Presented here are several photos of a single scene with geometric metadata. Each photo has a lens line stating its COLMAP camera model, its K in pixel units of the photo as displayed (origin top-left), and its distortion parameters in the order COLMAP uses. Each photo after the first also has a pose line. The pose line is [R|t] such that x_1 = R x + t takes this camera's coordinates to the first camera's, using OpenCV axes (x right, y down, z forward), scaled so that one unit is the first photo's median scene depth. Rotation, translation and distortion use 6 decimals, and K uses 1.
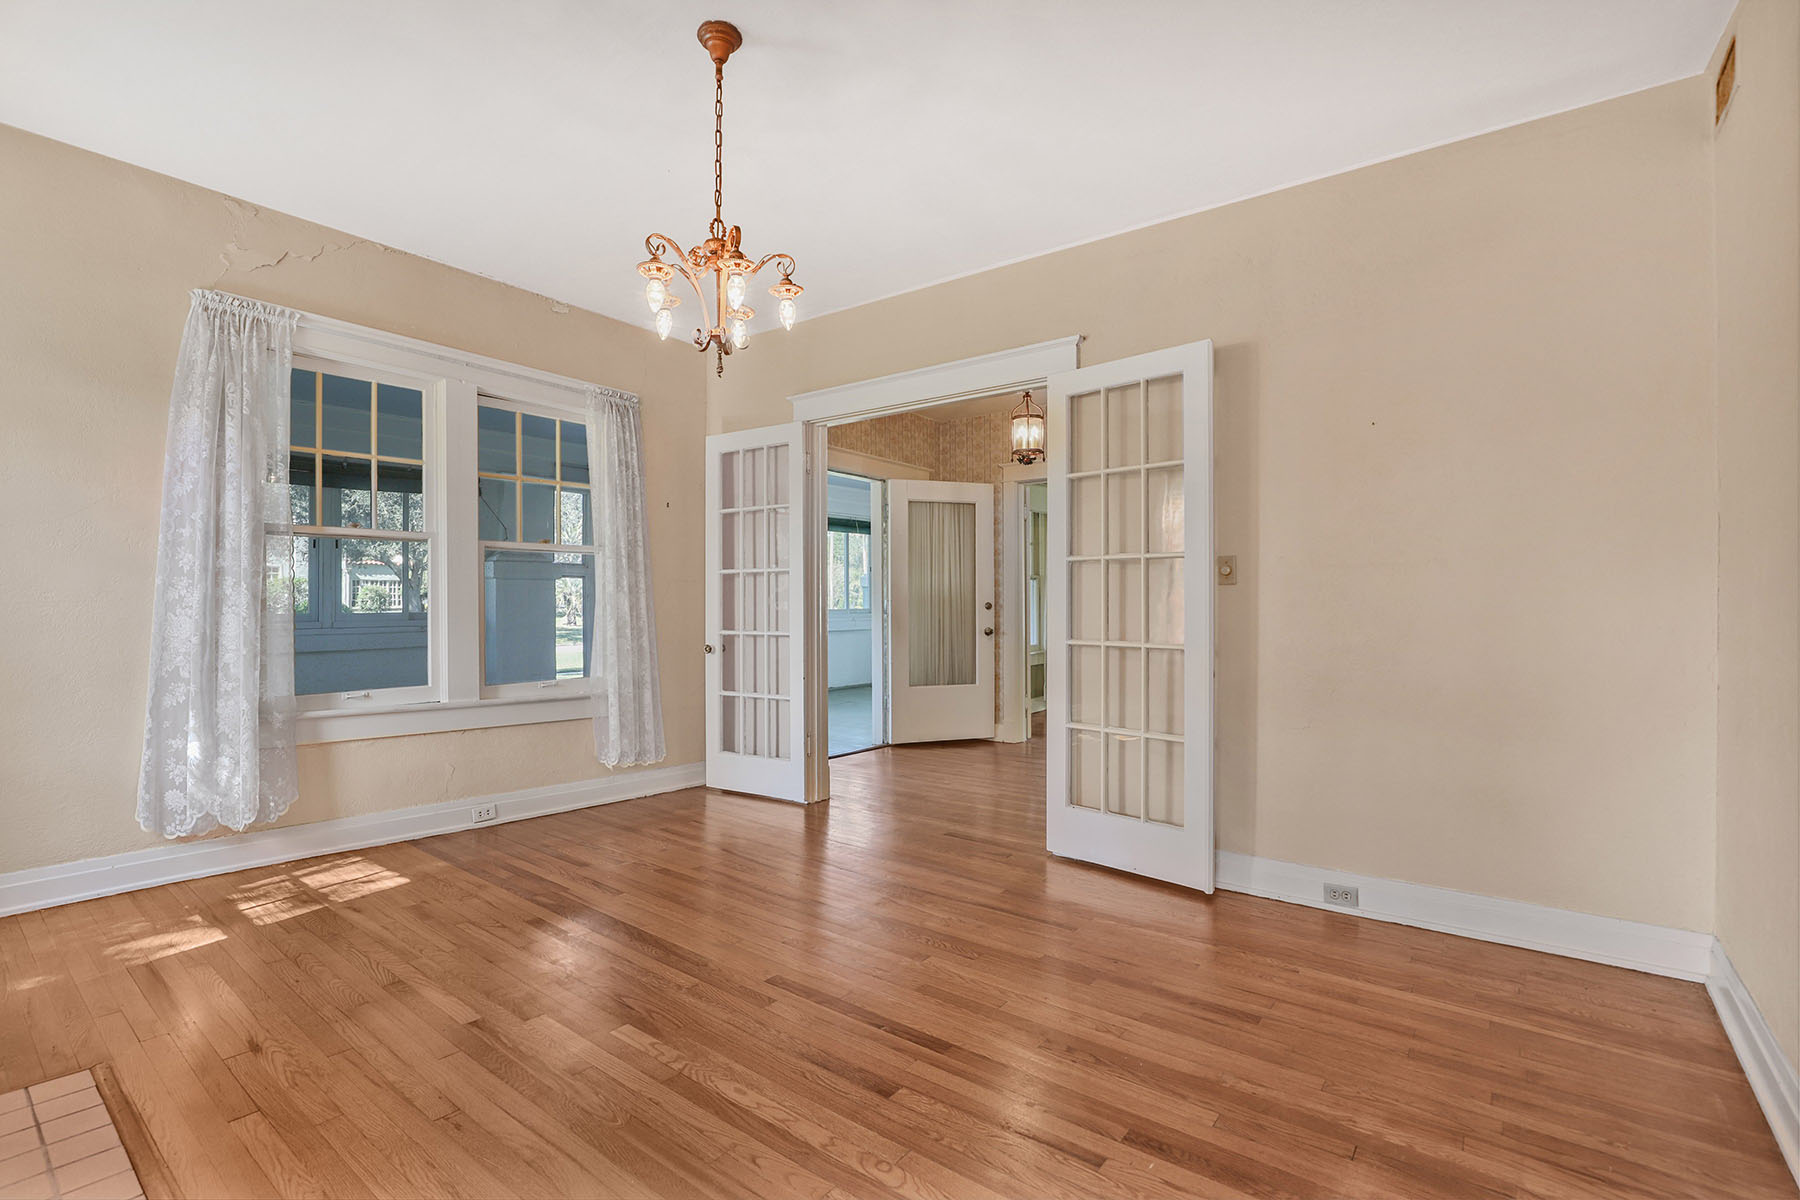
lens RADIAL K [[834.0, 0, 892.3], [0, 834.0, 602.9], [0, 0, 1]] dist [-0.029462, -0.000136]
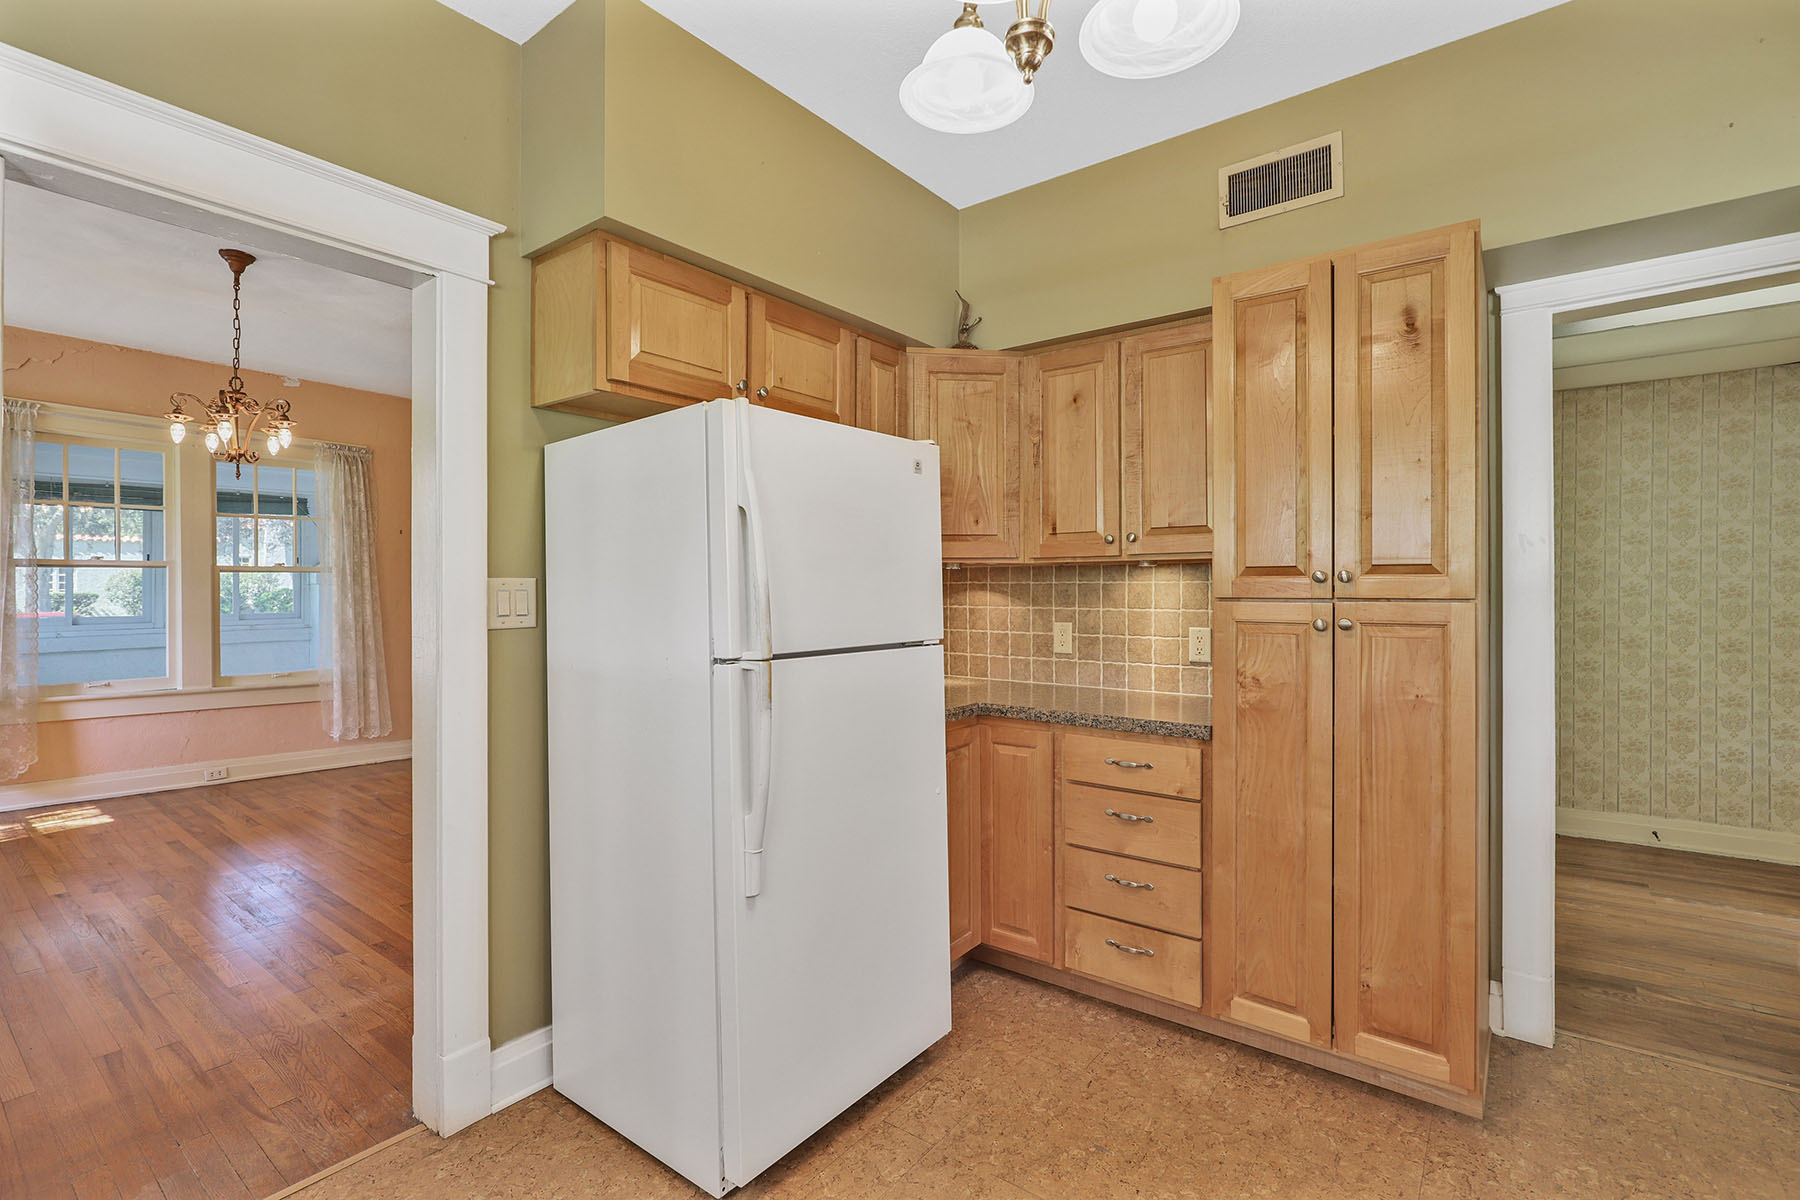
lens RADIAL K [[820.7, 0, 878.3], [0, 820.7, 587.4], [0, 0, 1]] dist [-0.001339, 0.000122]
pose [[0.999998, -0.000732, -0.001887, 0.576118], [0.000728, 0.999997, -0.002119, -0.038687], [0.001888, 0.002118, 0.999996, -0.307204]]
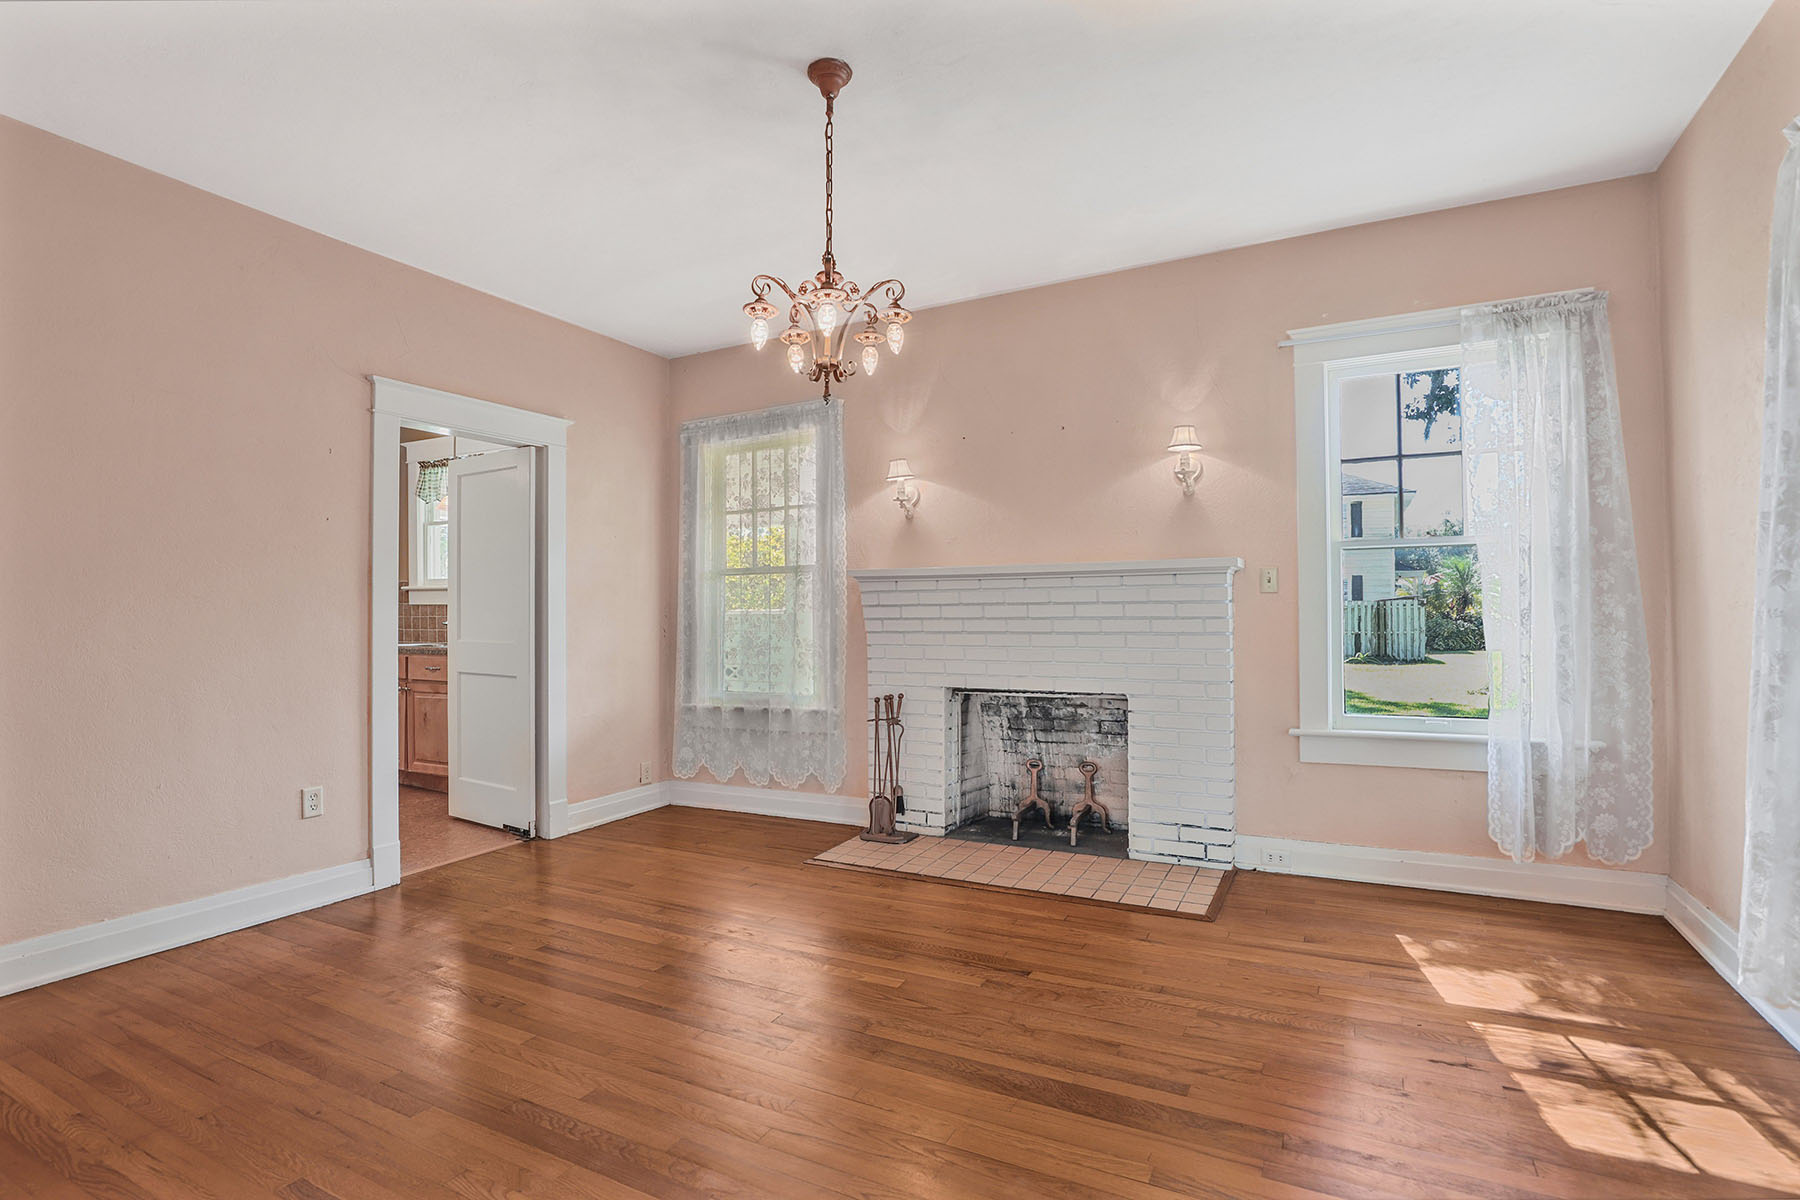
lens RADIAL K [[833.4, 0, 931.0], [0, 833.4, 605.4], [0, 0, 1]] dist [-0.002921, -0.000395]
pose [[-0.975326, 0.008726, -0.220597, -0.066934], [0.010879, 0.999904, -0.008545, -0.002714], [0.220501, -0.010734, -0.975328, 1.178534]]
